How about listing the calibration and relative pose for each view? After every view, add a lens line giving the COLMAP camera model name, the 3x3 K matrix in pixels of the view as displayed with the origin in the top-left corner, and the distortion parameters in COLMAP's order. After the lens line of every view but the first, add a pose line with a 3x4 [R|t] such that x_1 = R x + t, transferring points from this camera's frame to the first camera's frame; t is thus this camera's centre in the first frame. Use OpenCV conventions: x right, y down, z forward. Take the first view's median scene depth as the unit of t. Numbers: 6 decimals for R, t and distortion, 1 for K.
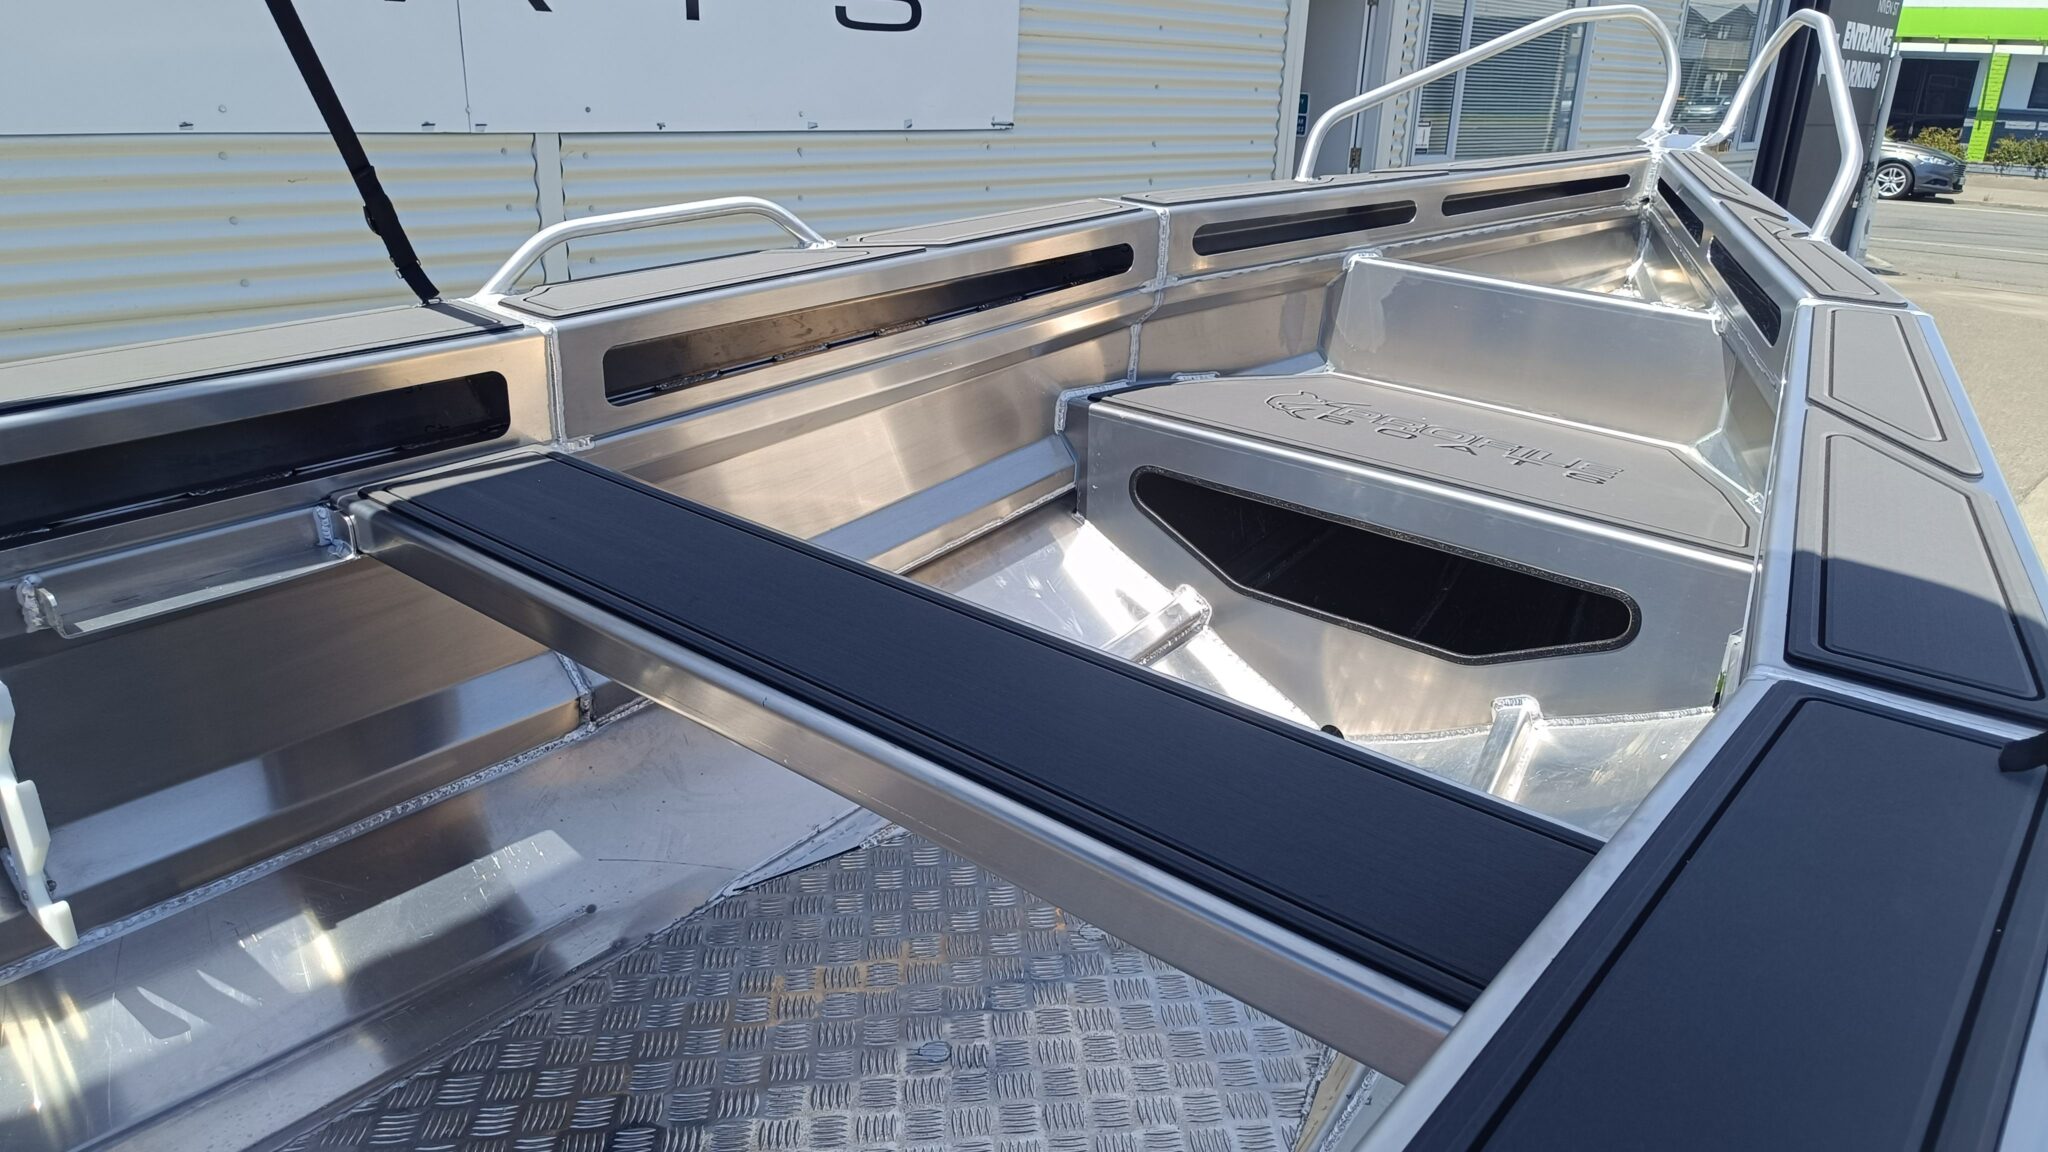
lens RADIAL K [[1417.5, 0, 1024.0], [0, 1417.5, 576.0], [0, 0, 1]] dist [-0.002138, -0.003833]
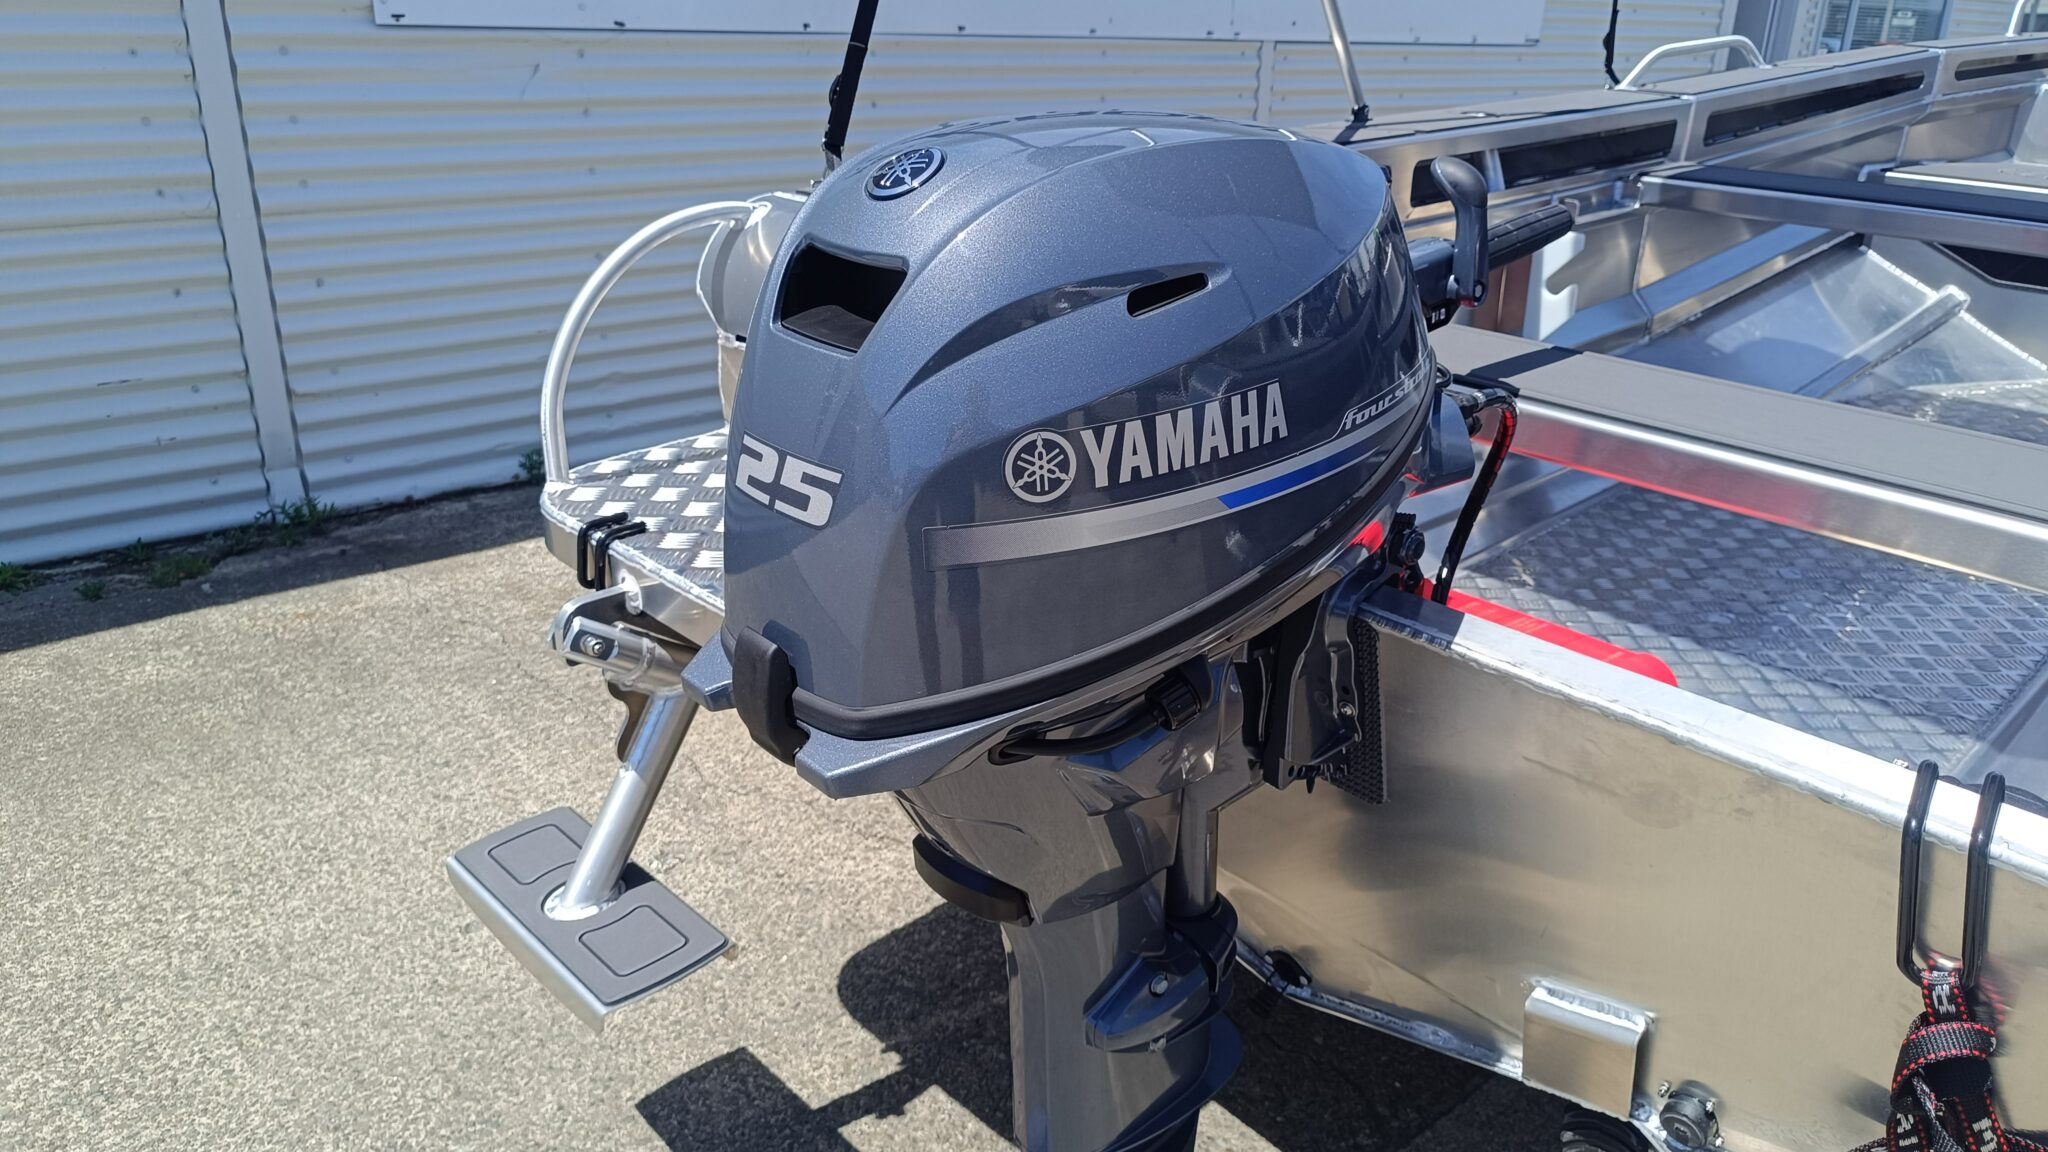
lens RADIAL K [[1435.3, 0, 1045.2], [0, 1435.3, 562.8], [0, 0, 1]] dist [0.029538, -0.047699]
pose [[0.995069, 0.019721, -0.097207, -0.317751], [-0.018960, 0.999782, 0.008753, 0.139706], [0.097358, -0.006867, 0.995226, -0.309885]]
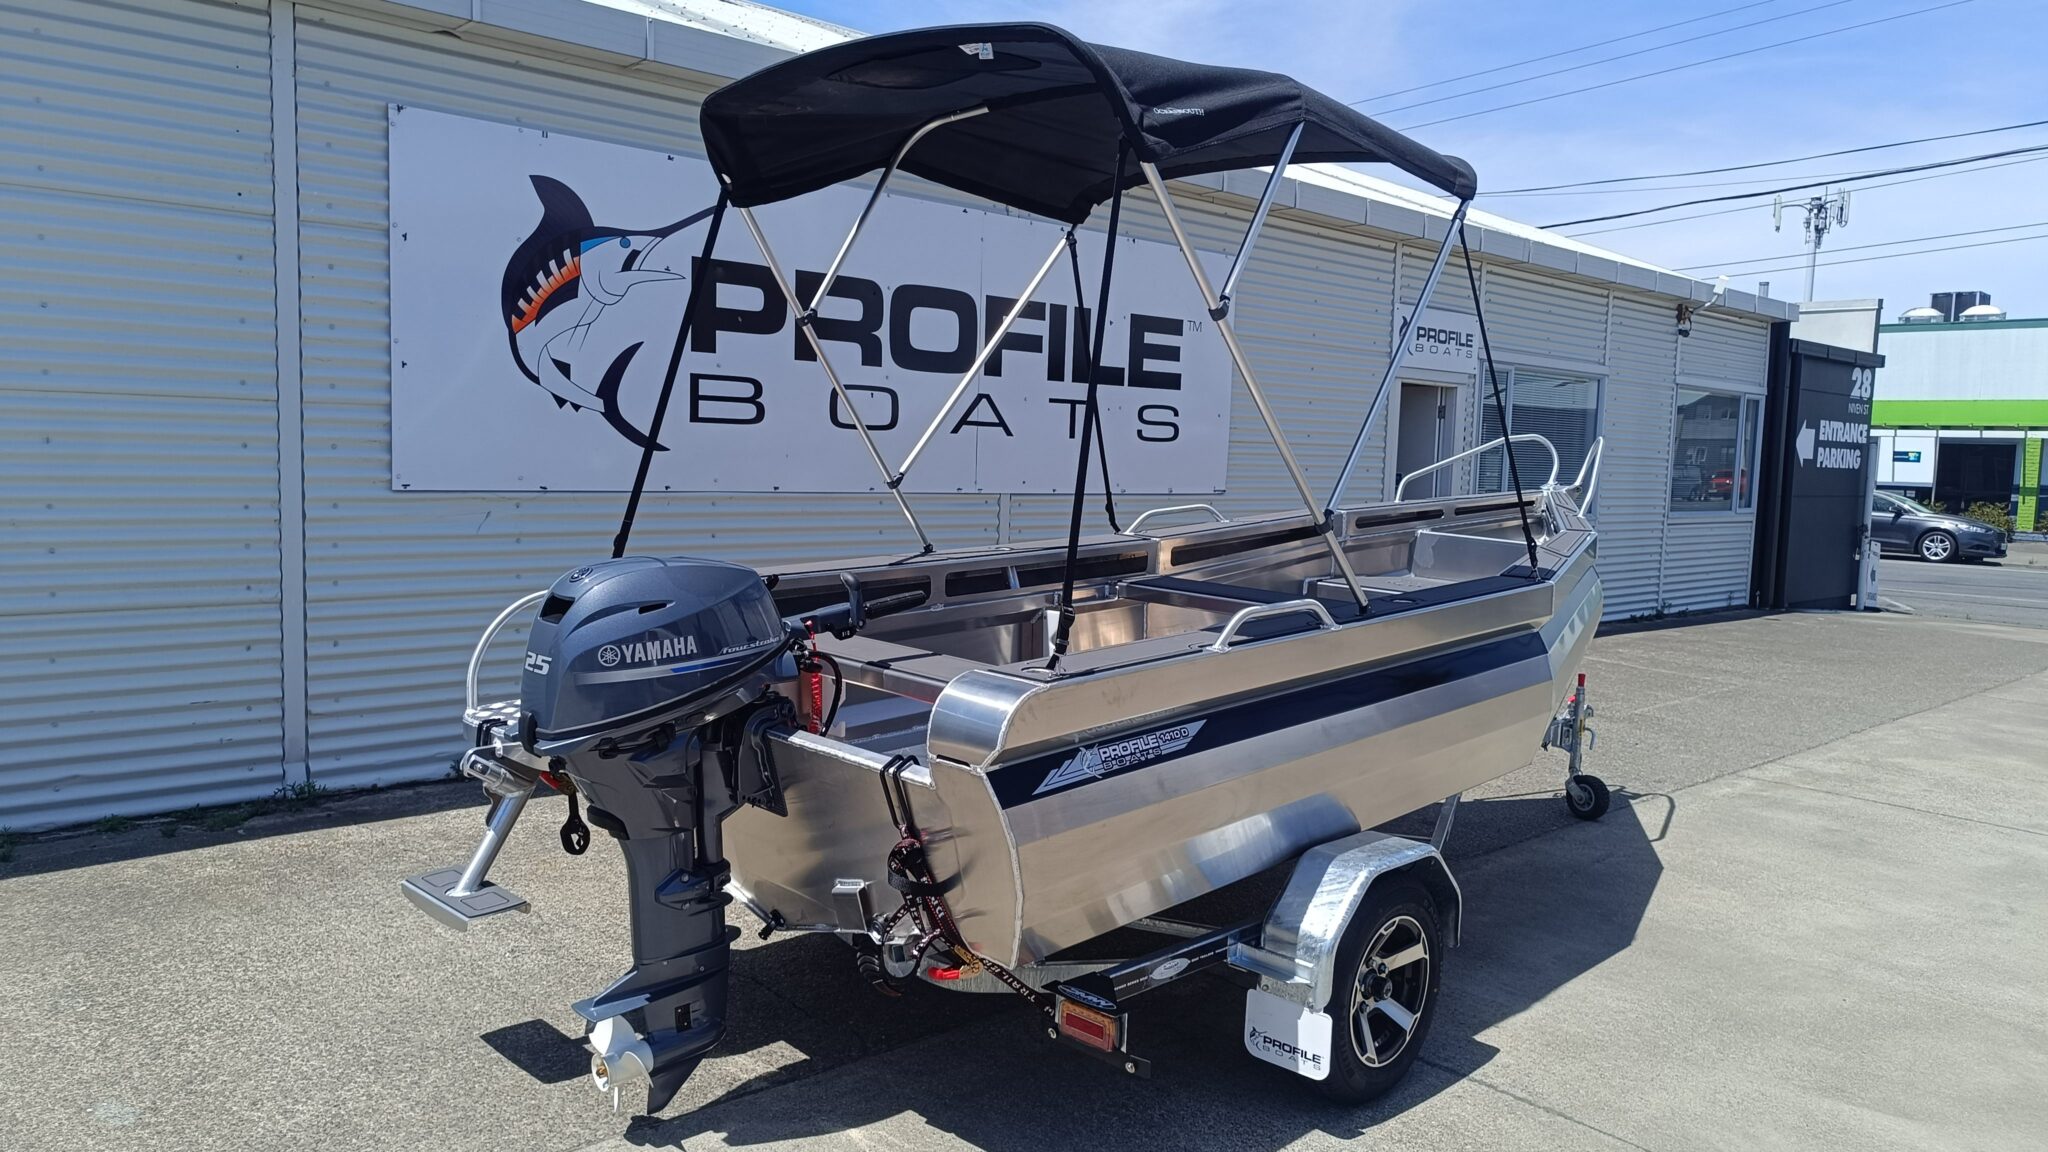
lens RADIAL K [[1427.7, 0, 1024.0], [0, 1427.7, 576.0], [0, 0, 1]] dist [0.040443, -0.063535]
pose [[0.997380, -0.001330, -0.072331, -0.131702], [-0.017454, 0.965872, -0.258431, 0.242291], [0.070206, 0.259016, 0.963318, -0.686254]]
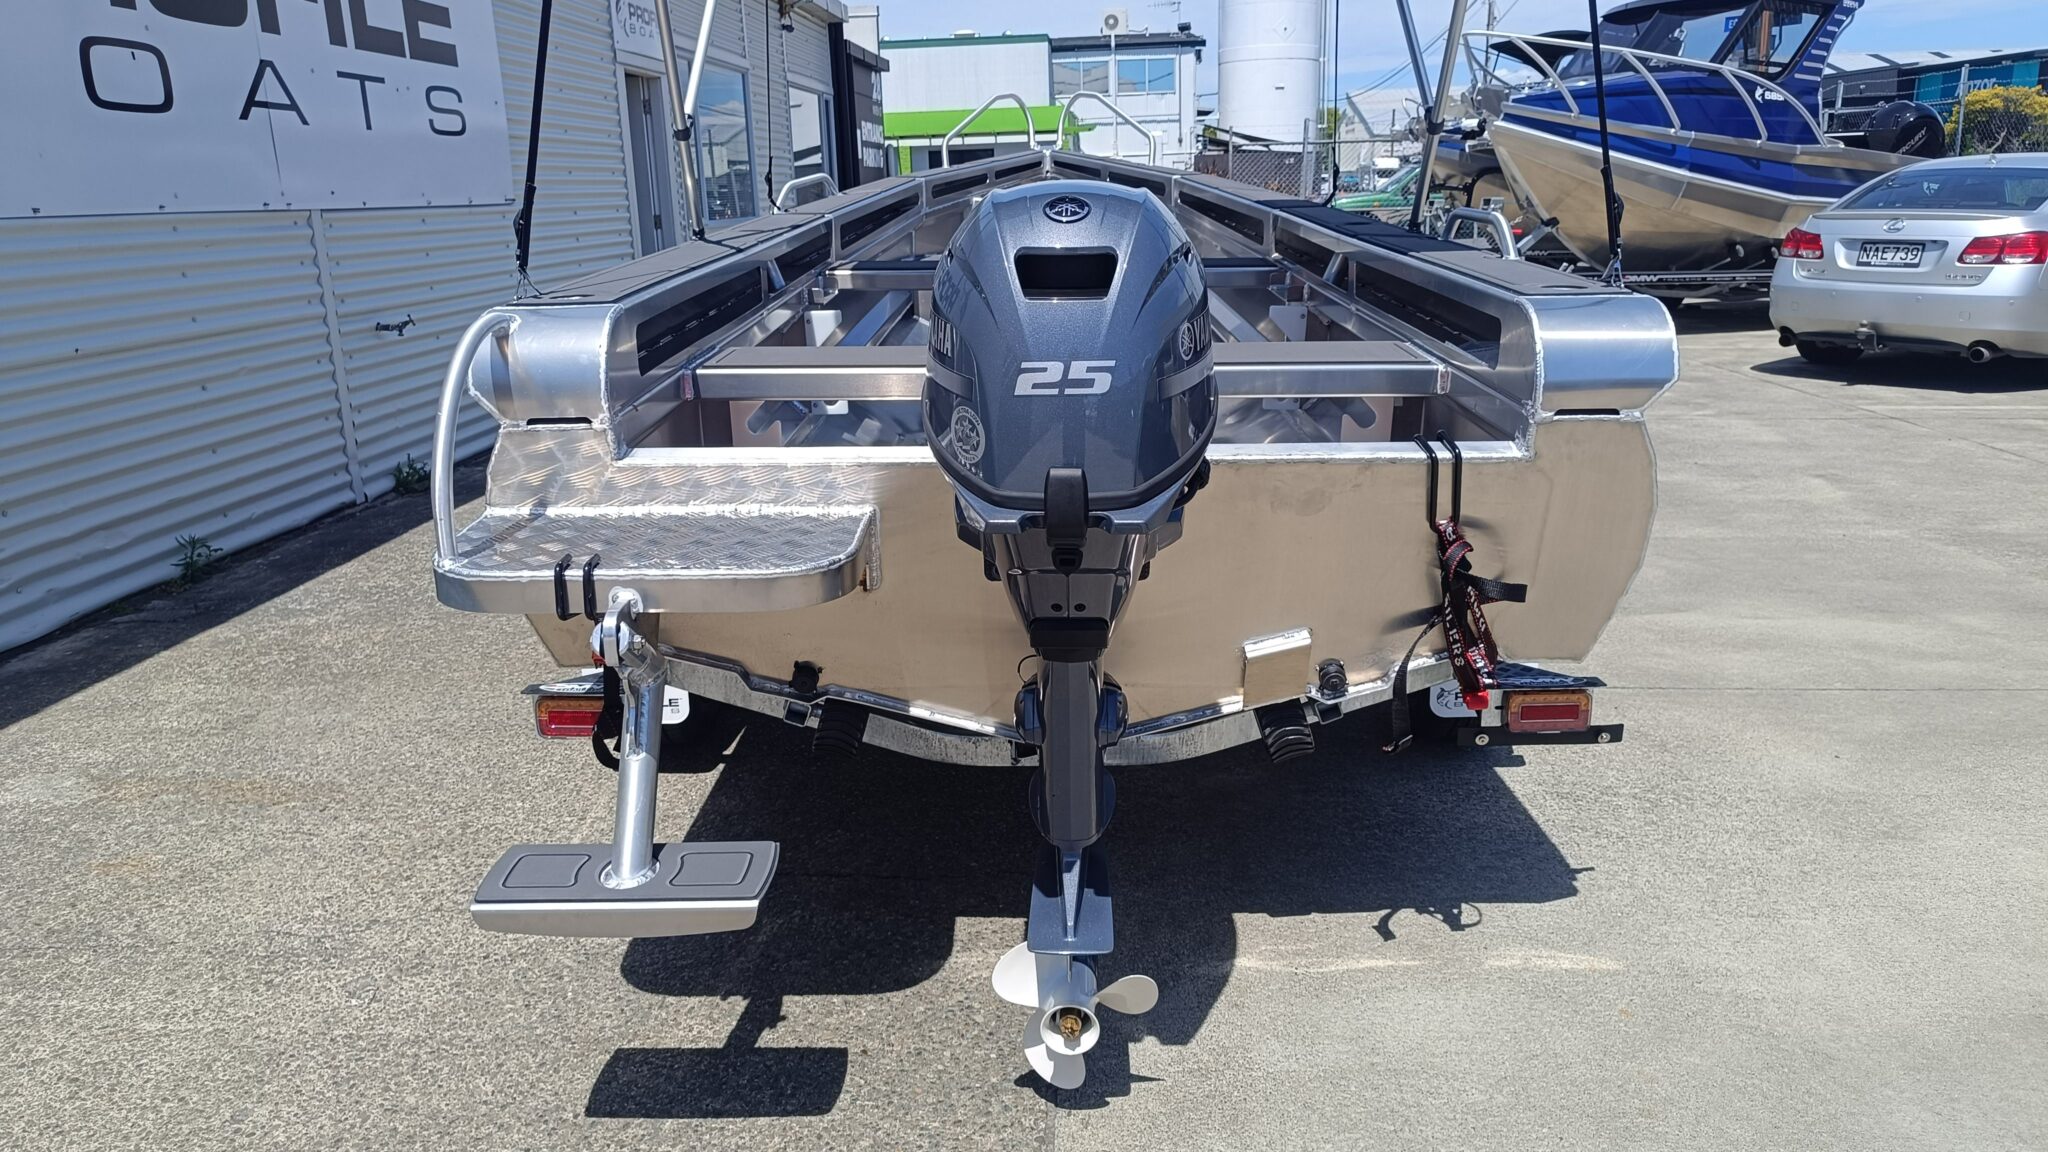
lens RADIAL K [[1427.5, 0, 1058.7], [0, 1427.5, 566.1], [0, 0, 1]] dist [-0.003772, 0.000005]
pose [[0.757432, -0.228411, 0.611658, -0.564049], [0.280616, 0.959758, 0.010908, 0.167166], [-0.589536, 0.163379, 0.791047, -0.378304]]
